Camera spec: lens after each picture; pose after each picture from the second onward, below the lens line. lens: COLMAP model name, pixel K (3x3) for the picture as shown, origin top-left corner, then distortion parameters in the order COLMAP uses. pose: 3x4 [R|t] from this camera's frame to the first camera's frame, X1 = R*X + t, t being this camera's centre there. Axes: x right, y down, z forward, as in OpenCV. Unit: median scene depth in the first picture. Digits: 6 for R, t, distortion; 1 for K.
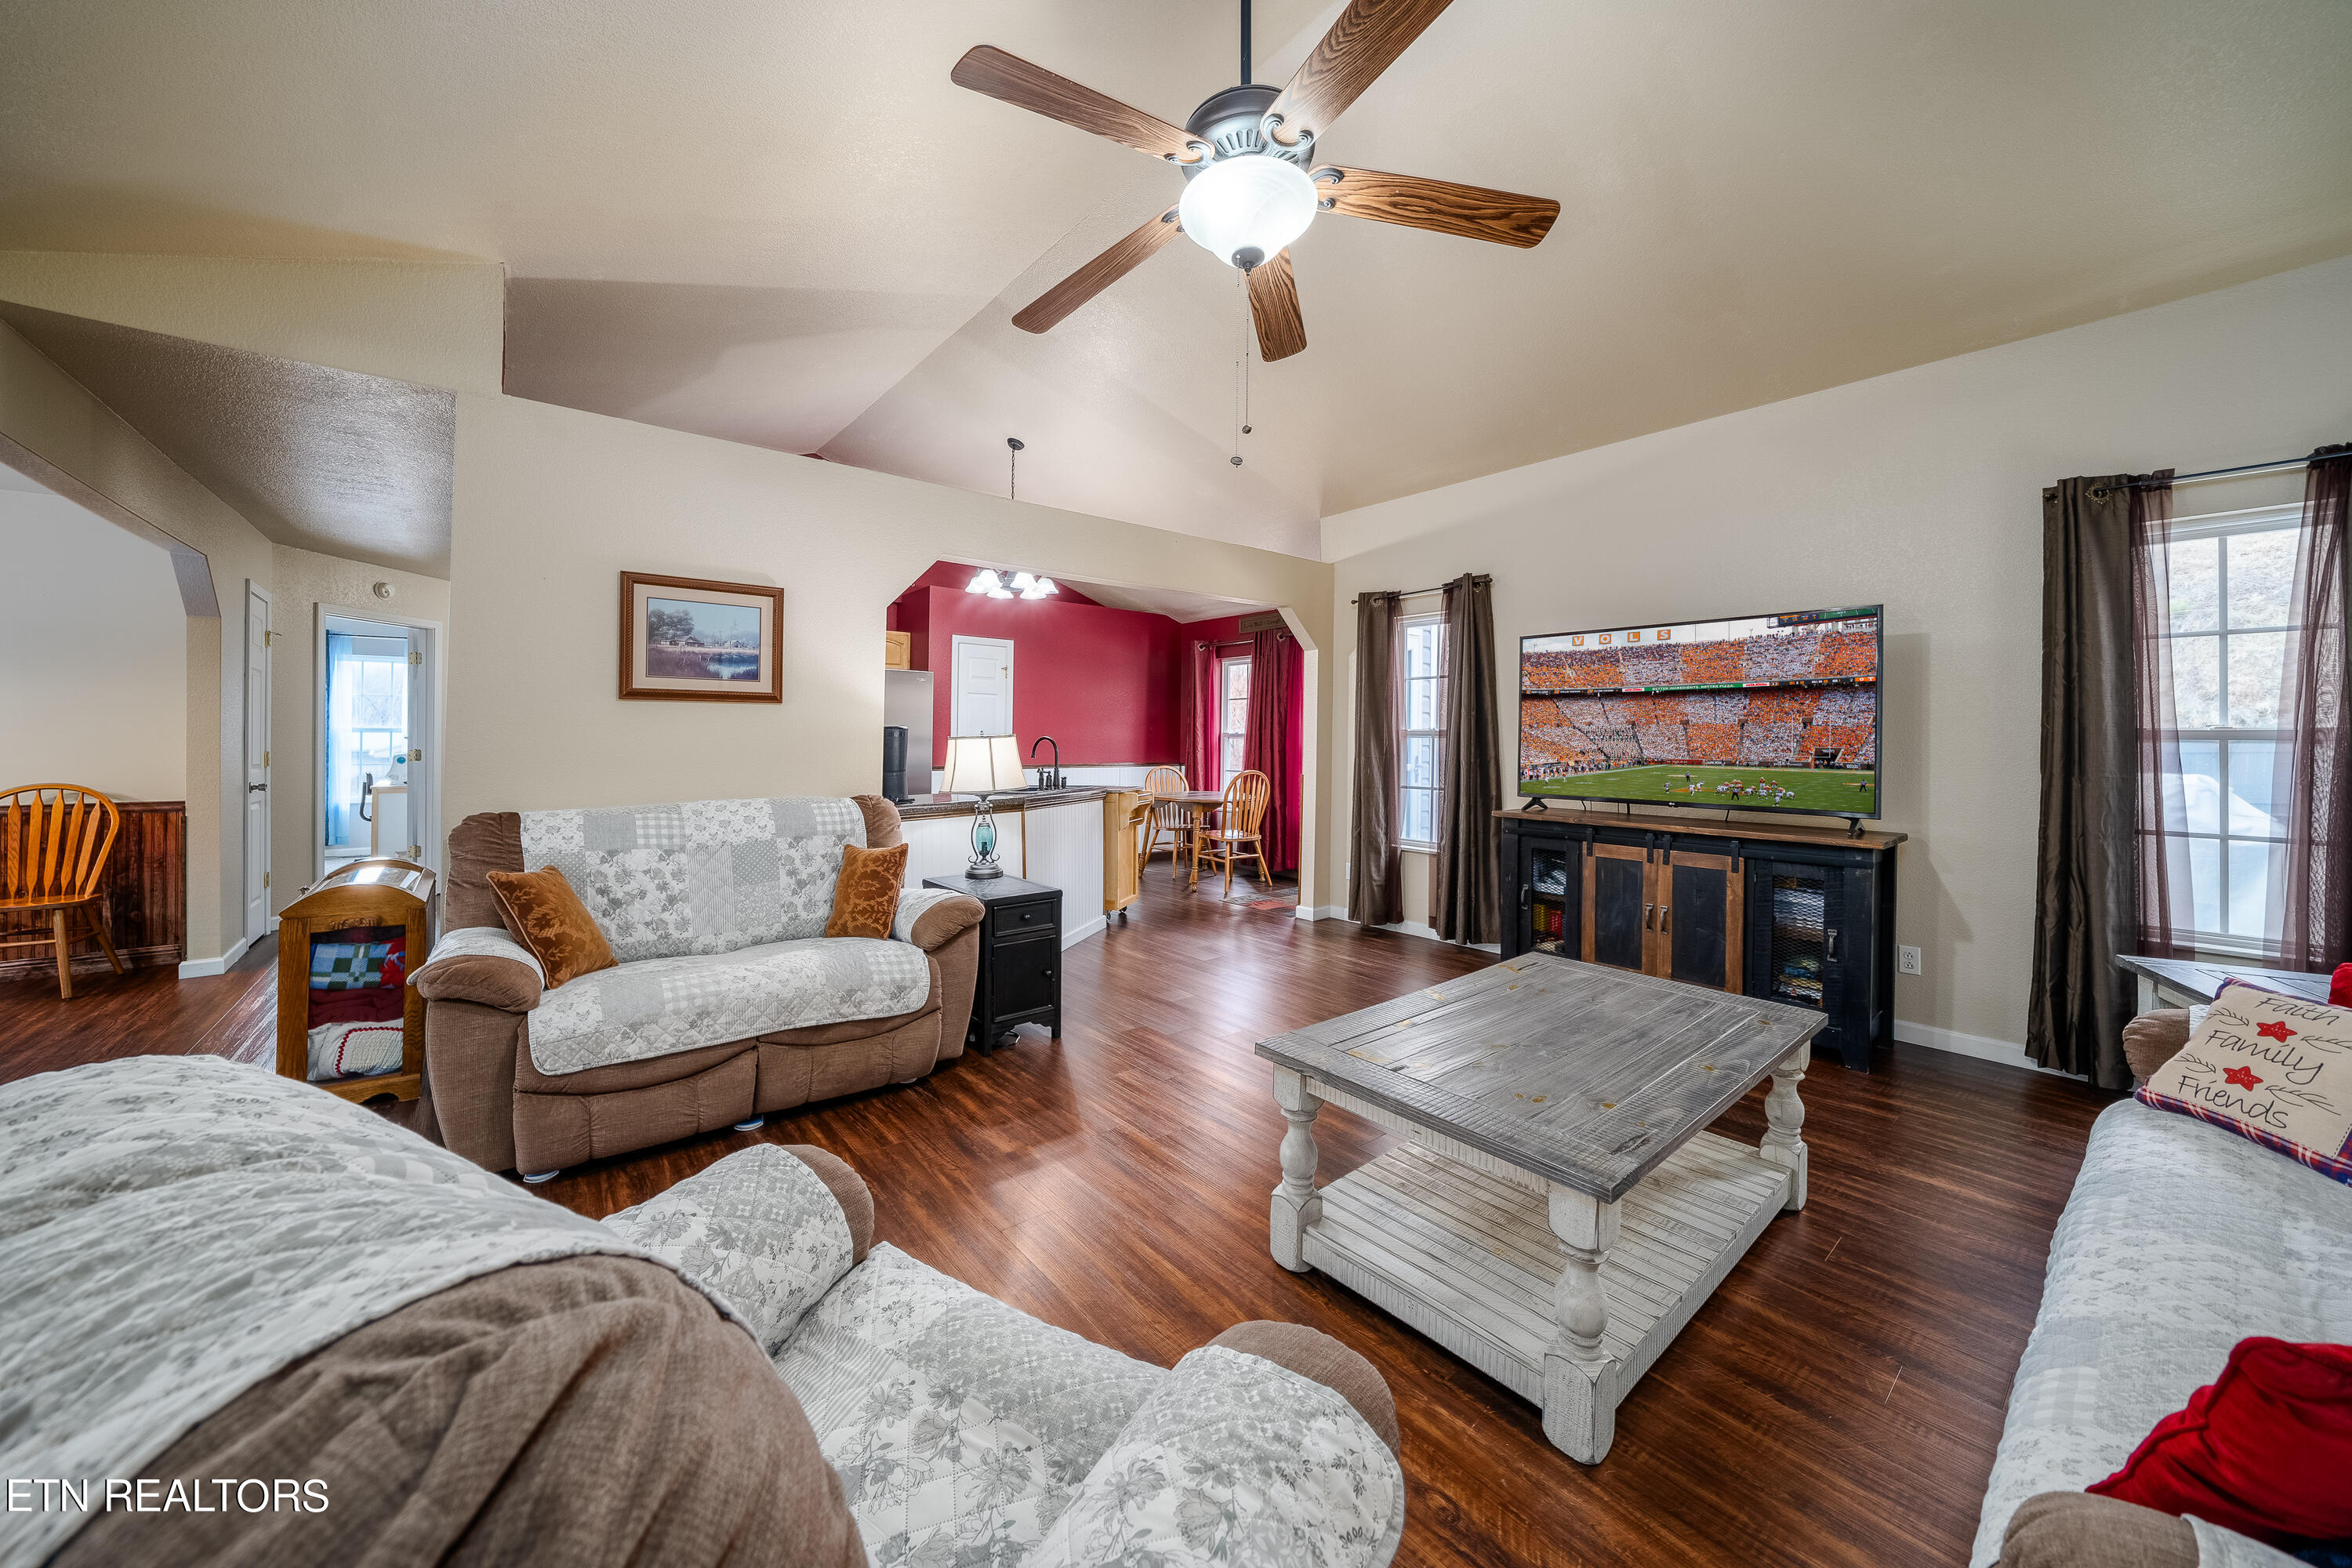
lens RADIAL K [[811.0, 0, 1122.9], [0, 811.0, 741.8], [0, 0, 1]] dist [-0.011113, -0.000077]
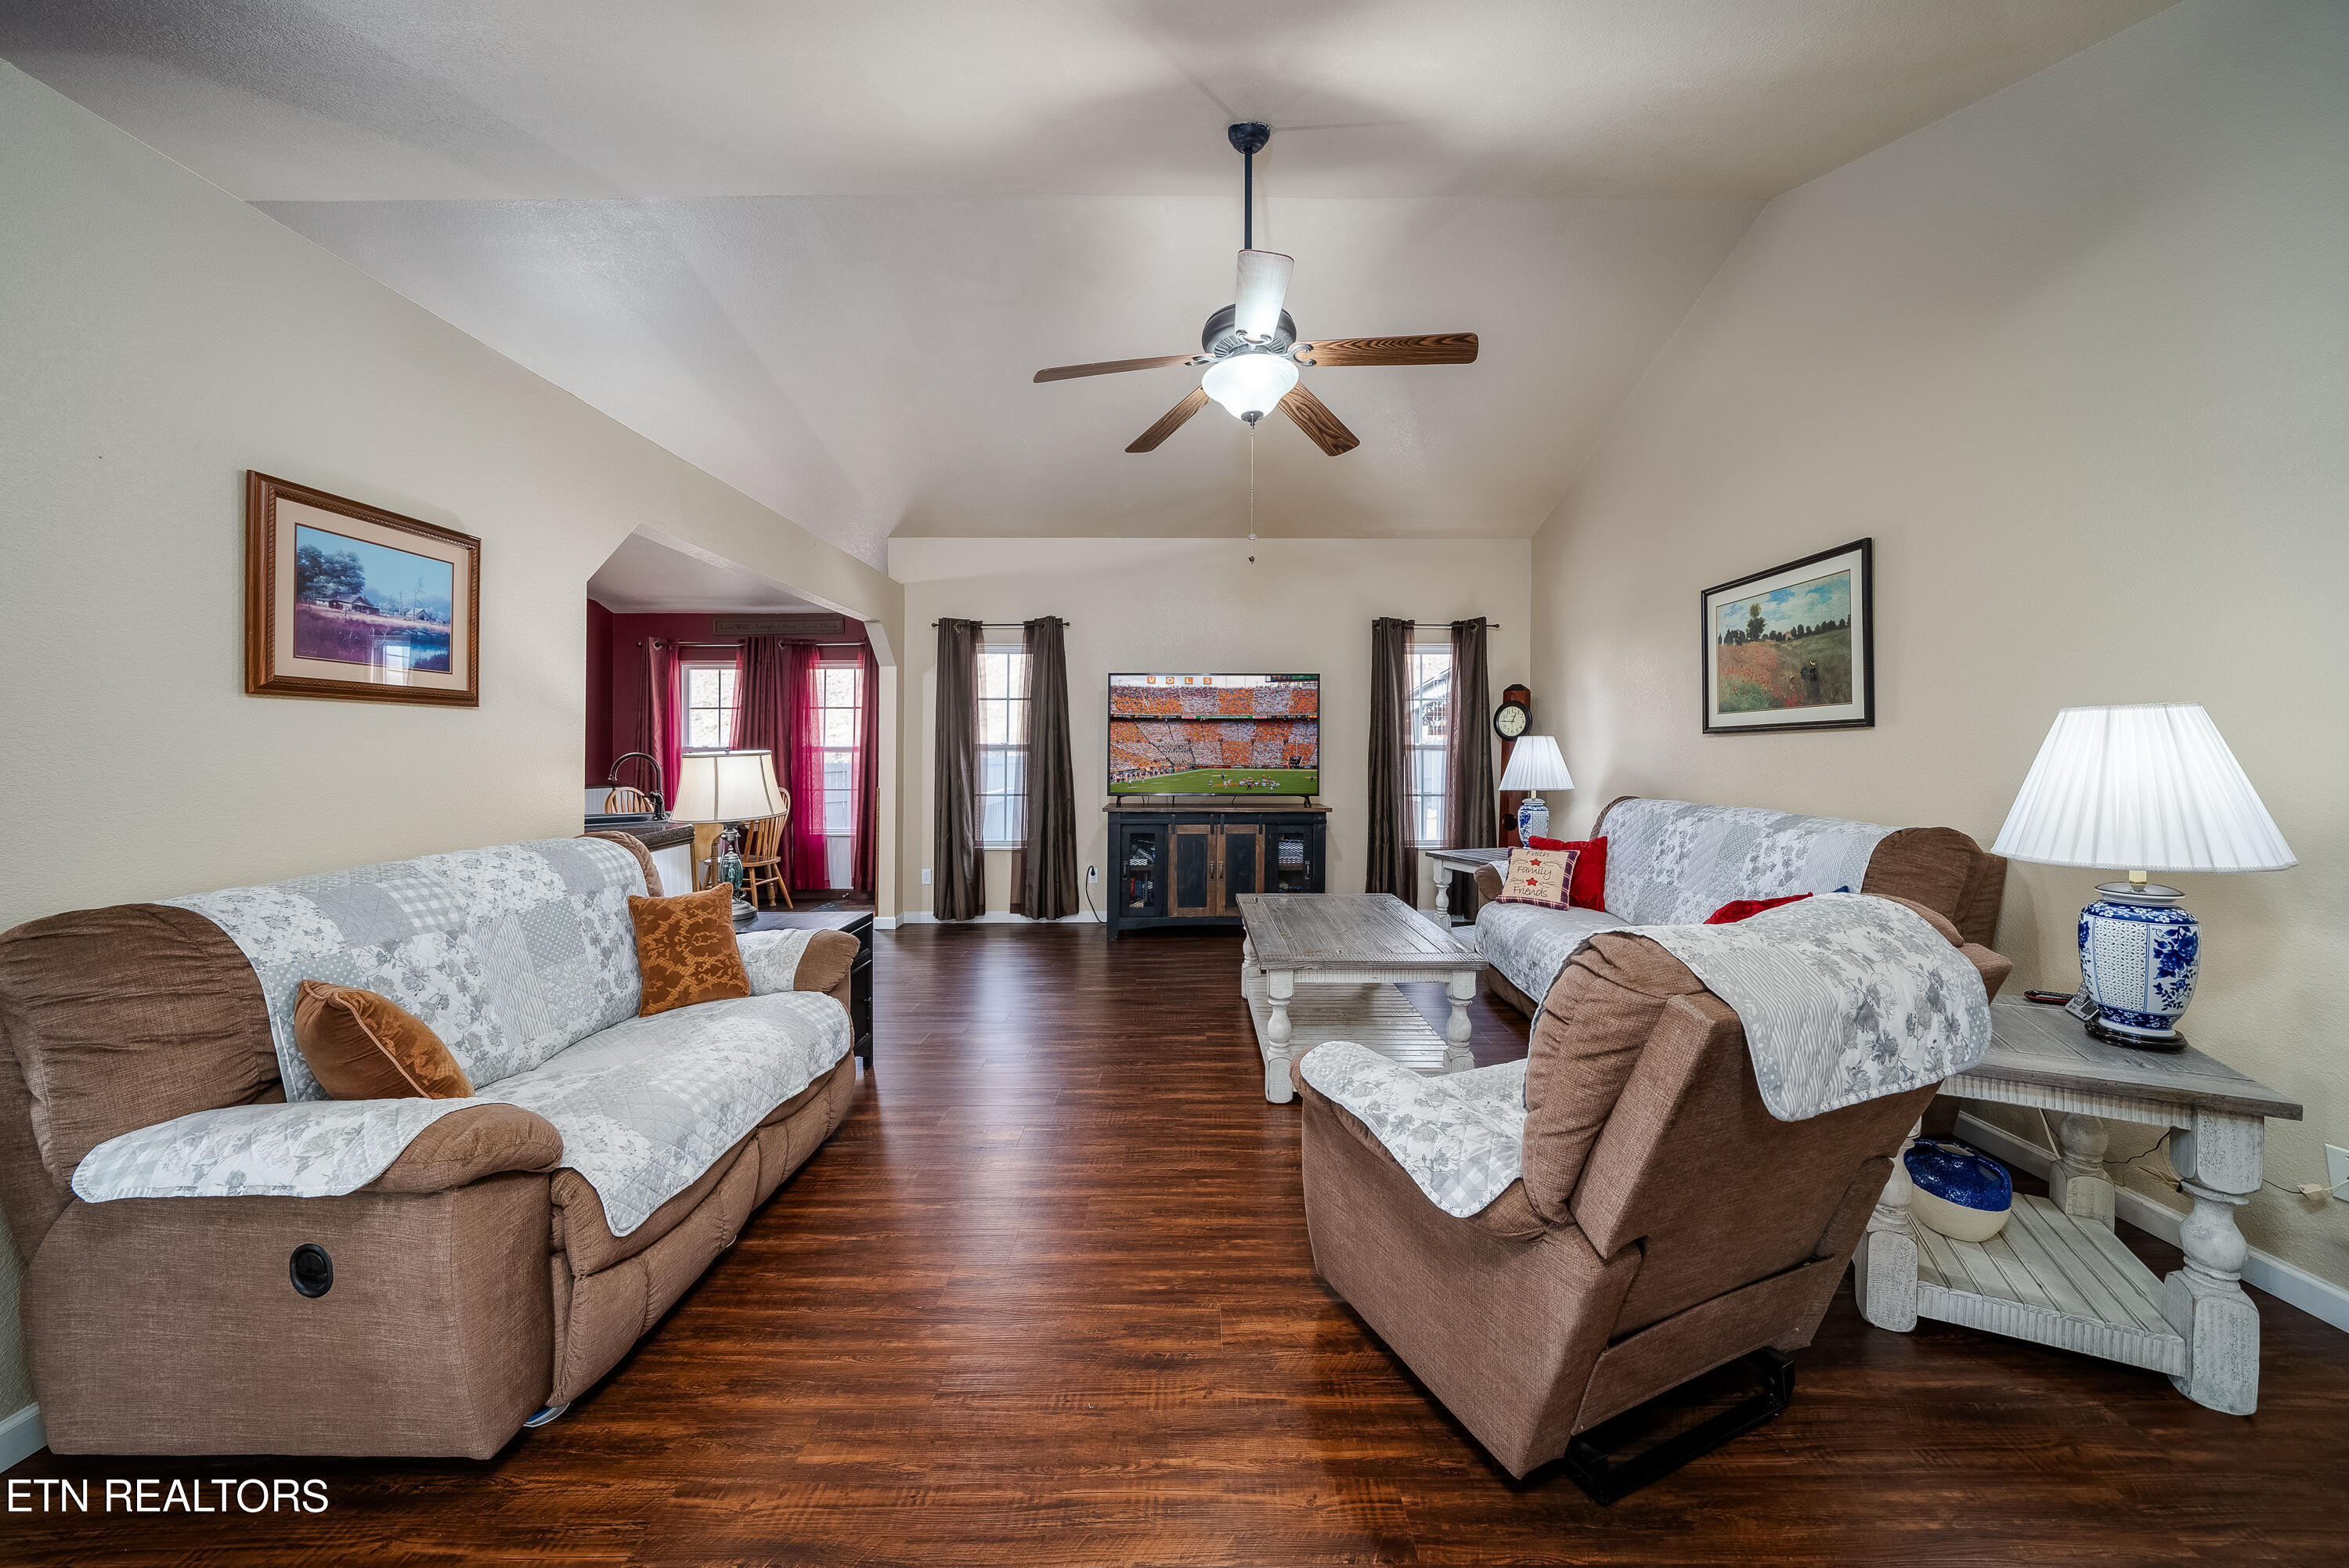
lens RADIAL K [[834.1, 0, 1173.6], [0, 834.1, 767.6], [0, 0, 1]] dist [-0.023172, 0.004054]
pose [[0.615649, -0.021612, 0.787724, -0.626912], [0.008903, 0.999751, 0.020471, -0.005733], [-0.787971, -0.005590, 0.615688, 0.114393]]
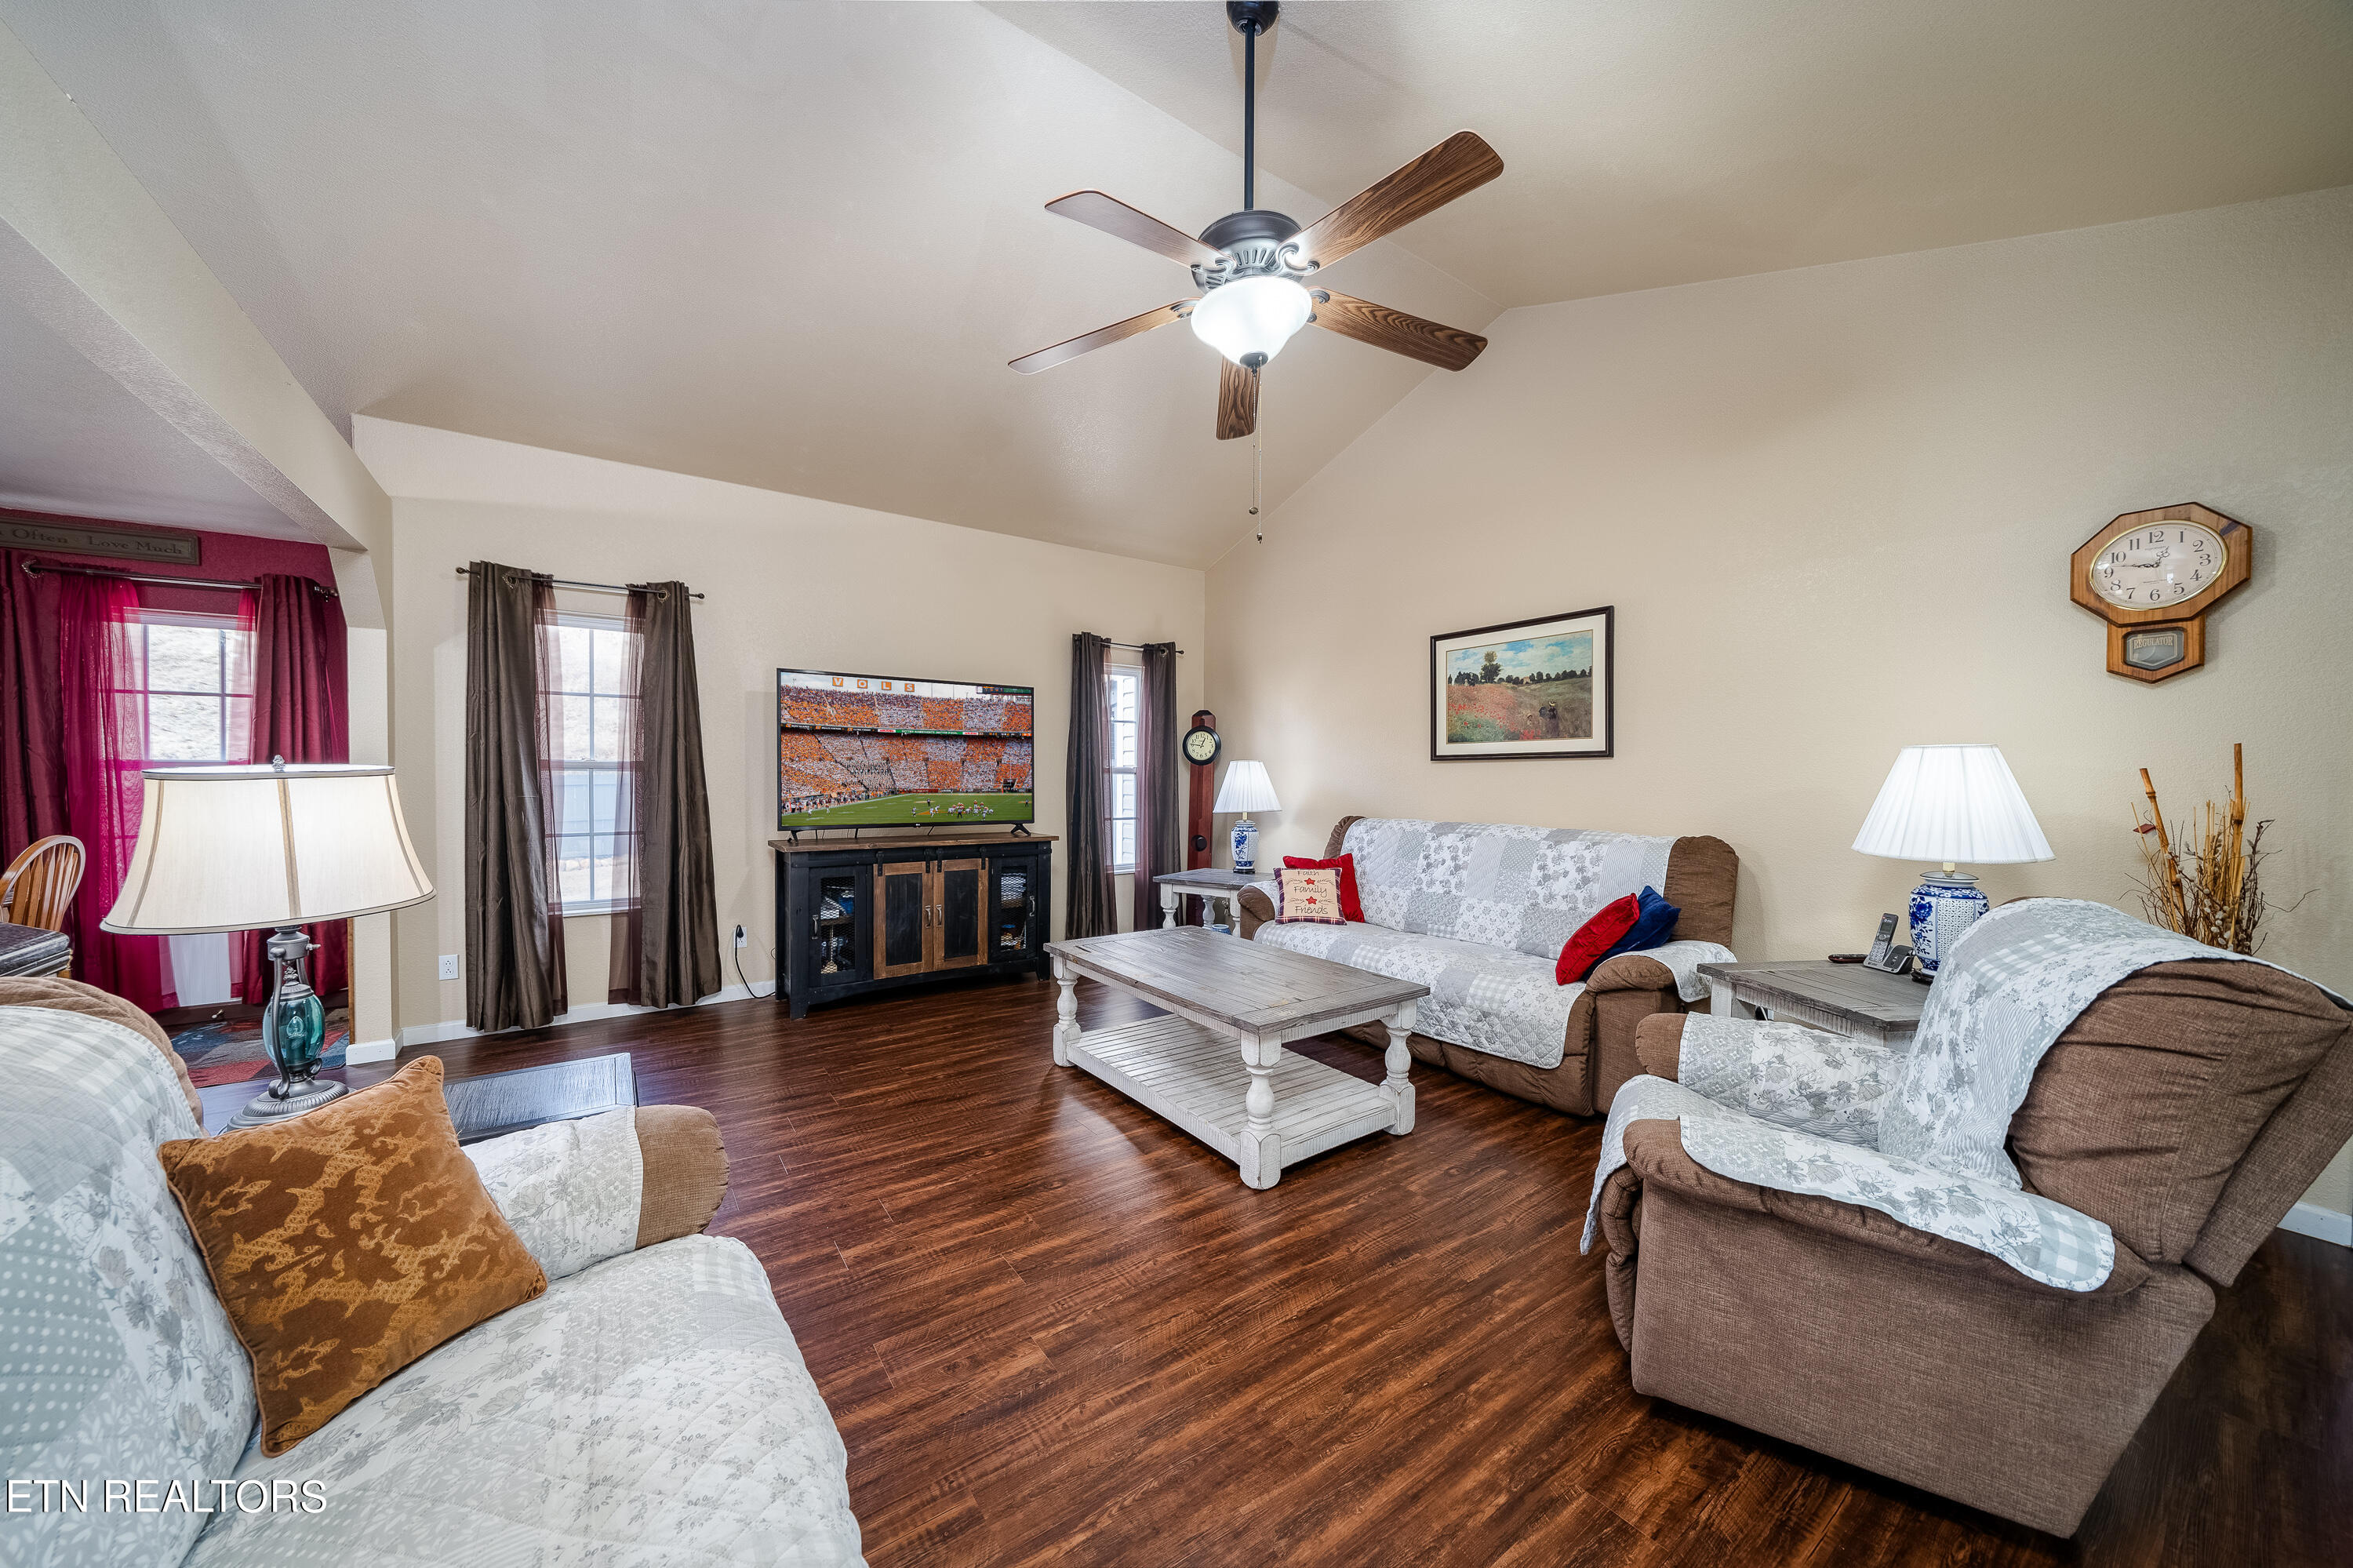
lens RADIAL K [[815.9, 0, 1151.5], [0, 815.9, 799.1], [0, 0, 1]] dist [-0.015032, 0.003118]
pose [[0.048864, -0.035110, 0.998188, -0.597229], [0.000787, 0.999383, 0.035113, -0.007135], [-0.998805, -0.000930, 0.048861, 0.621817]]
